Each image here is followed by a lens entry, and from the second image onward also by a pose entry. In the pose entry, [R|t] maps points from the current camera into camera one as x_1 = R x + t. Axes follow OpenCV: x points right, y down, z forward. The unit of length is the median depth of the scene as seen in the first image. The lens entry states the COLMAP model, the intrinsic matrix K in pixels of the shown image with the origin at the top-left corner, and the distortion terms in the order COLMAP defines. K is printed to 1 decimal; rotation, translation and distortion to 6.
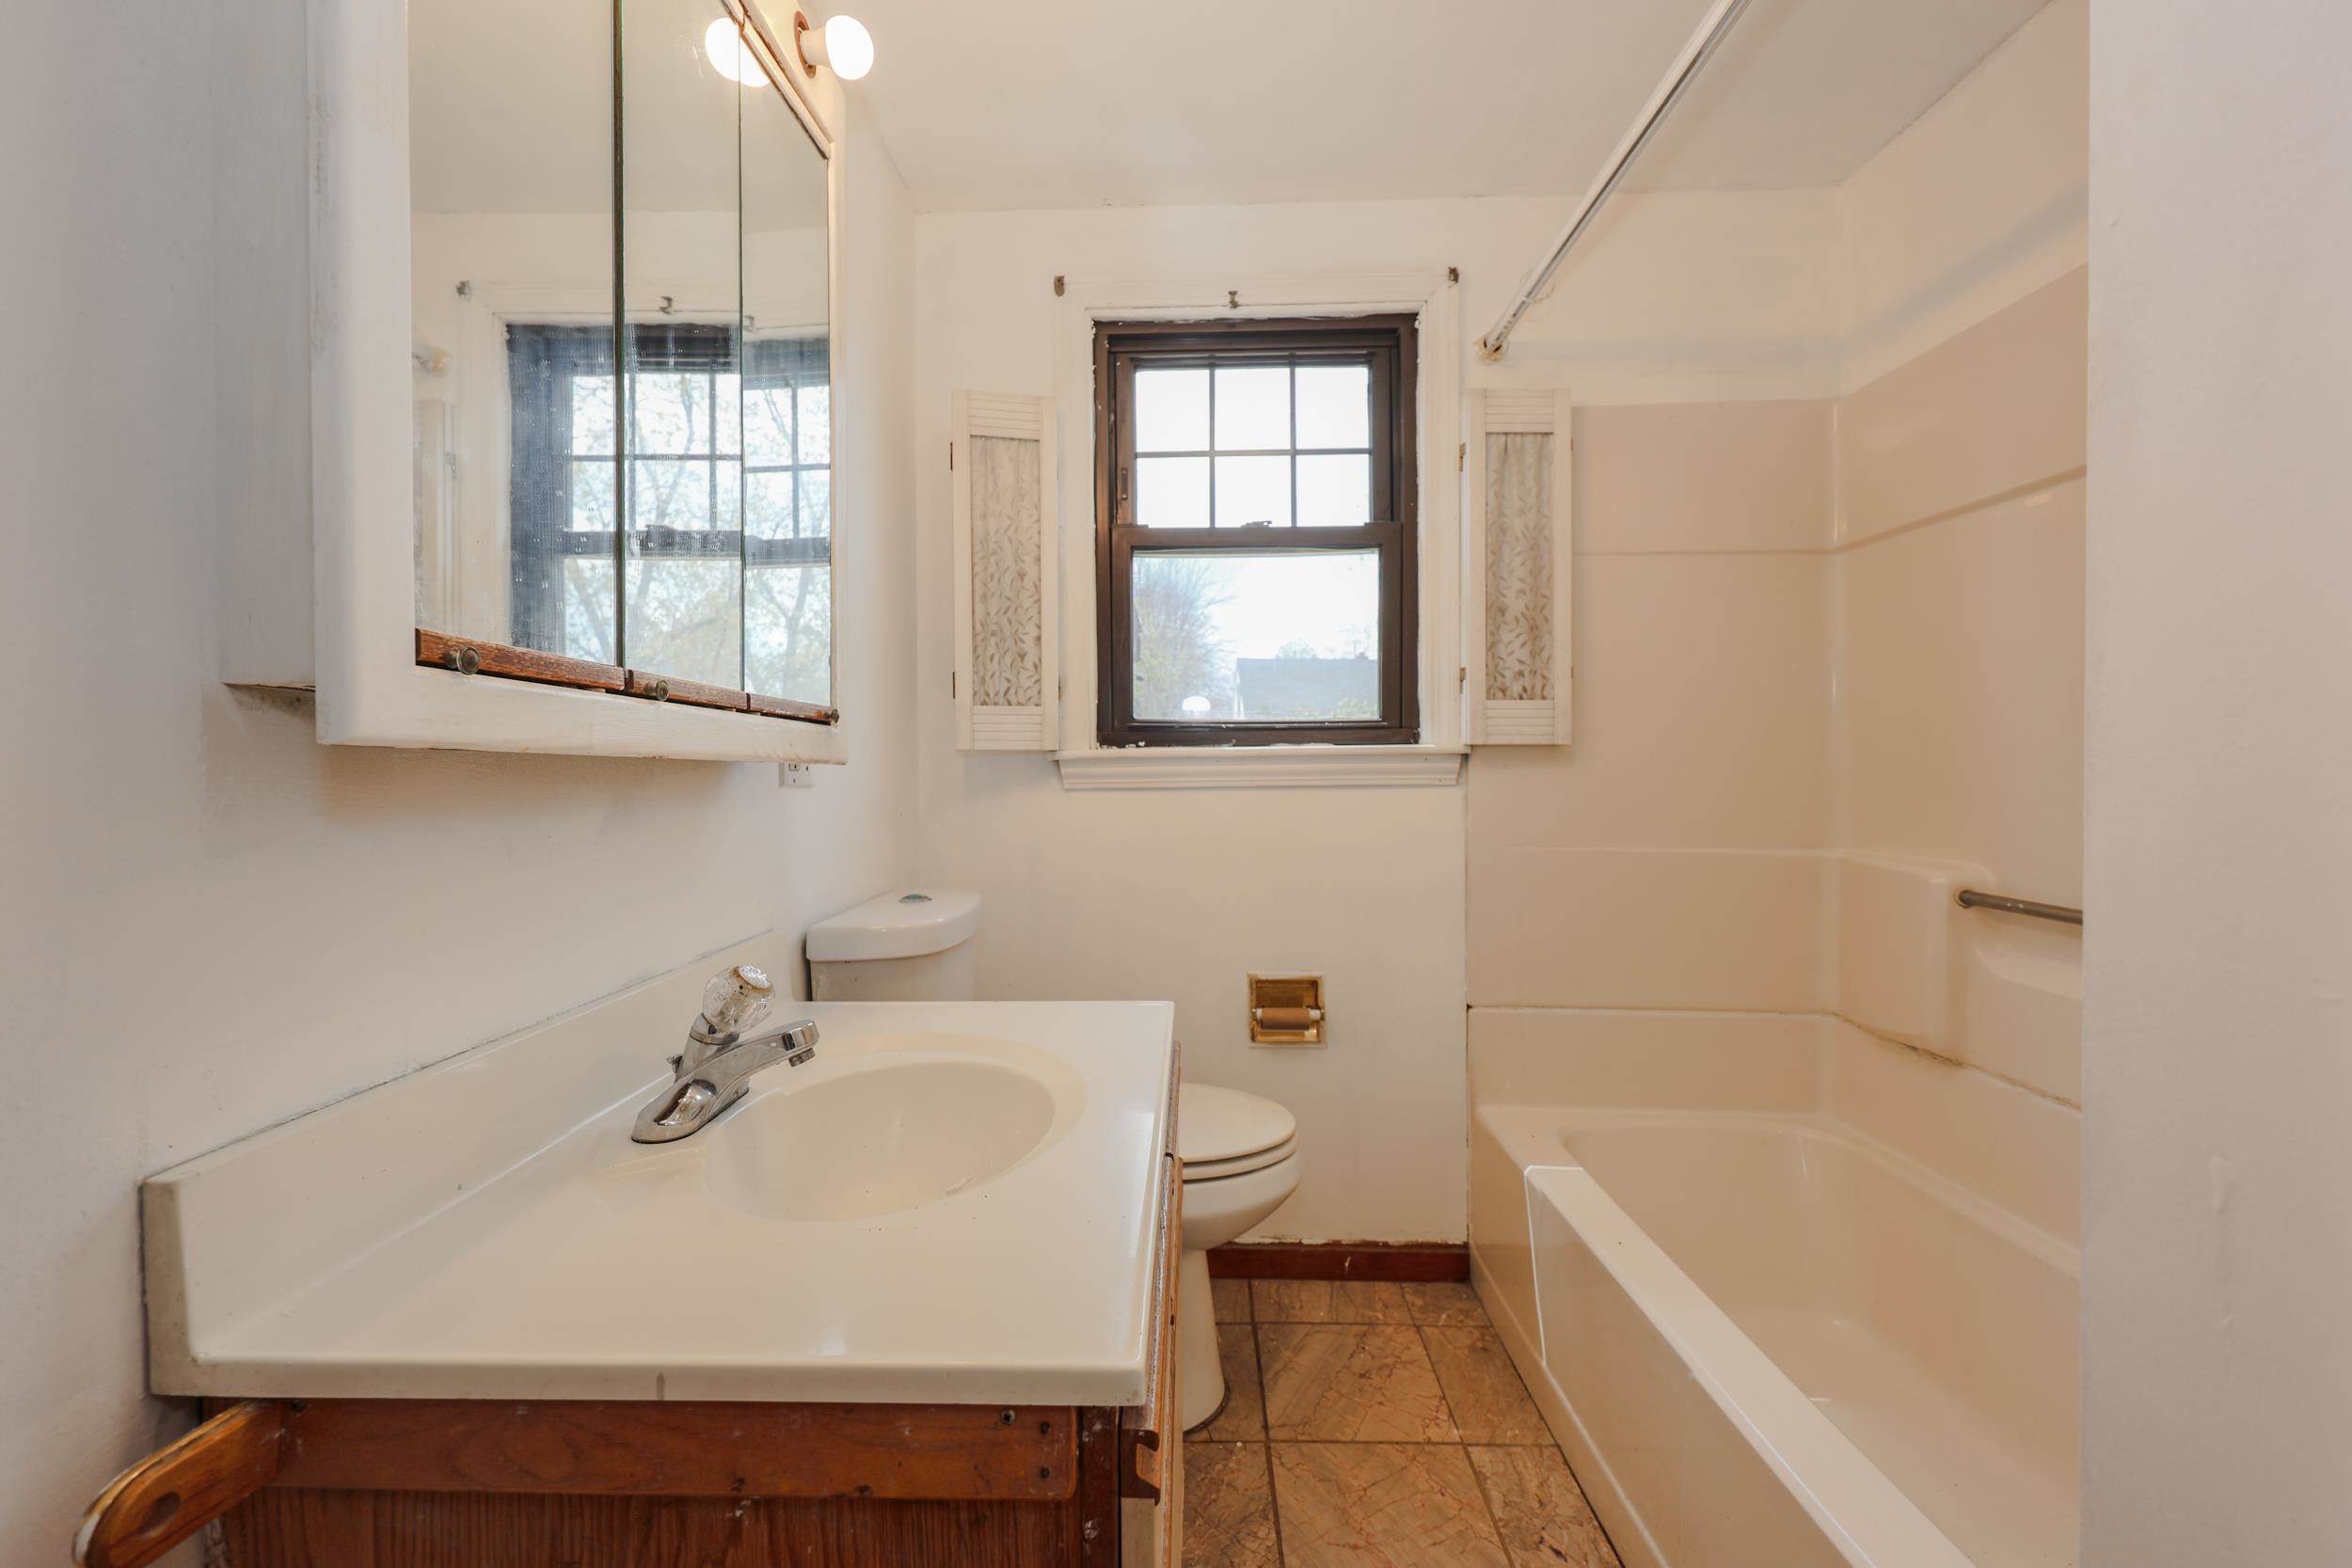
lens RADIAL K [[954.9, 0, 1175.1], [0, 954.9, 783.7], [0, 0, 1]] dist [0.002049, -0.000172]
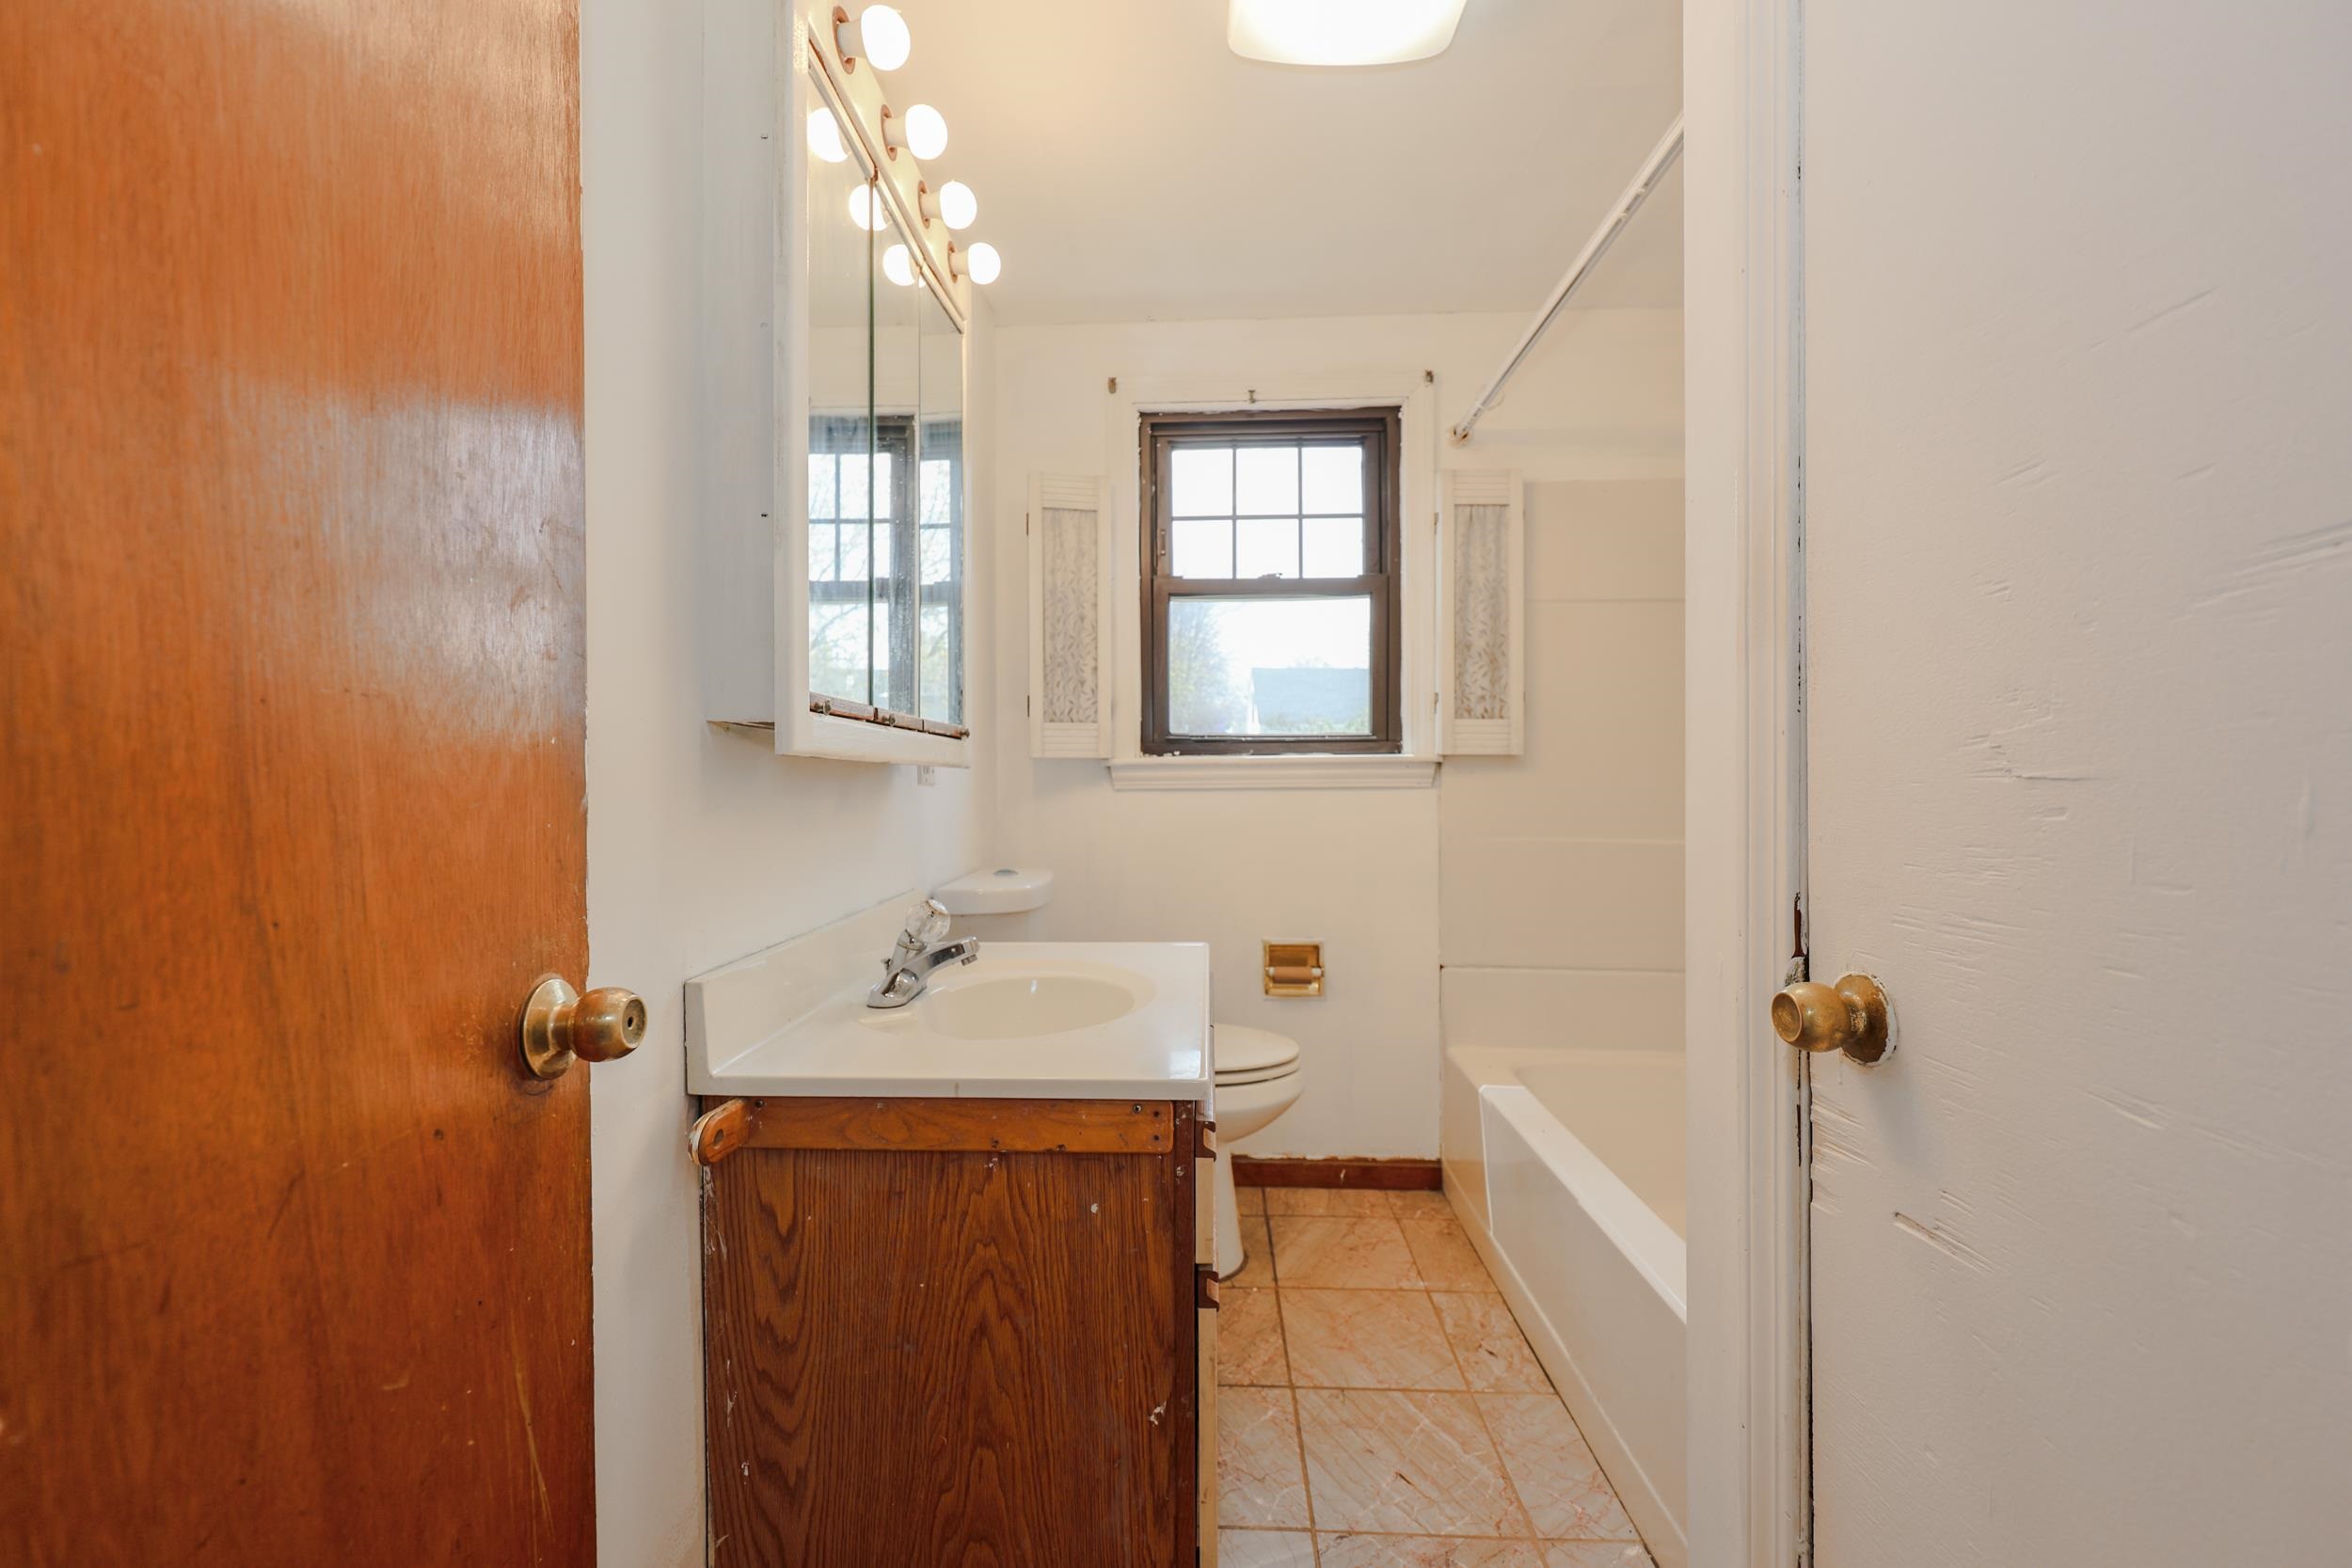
lens RADIAL K [[954.9, 0, 1169.4], [0, 954.9, 779.3], [0, 0, 1]] dist [0.002049, -0.000172]
pose [[0.999784, 0.003662, -0.020445, -0.023622], [-0.003929, 0.999908, -0.012995, 0.010119], [0.020395, 0.013072, 0.999707, -0.290991]]
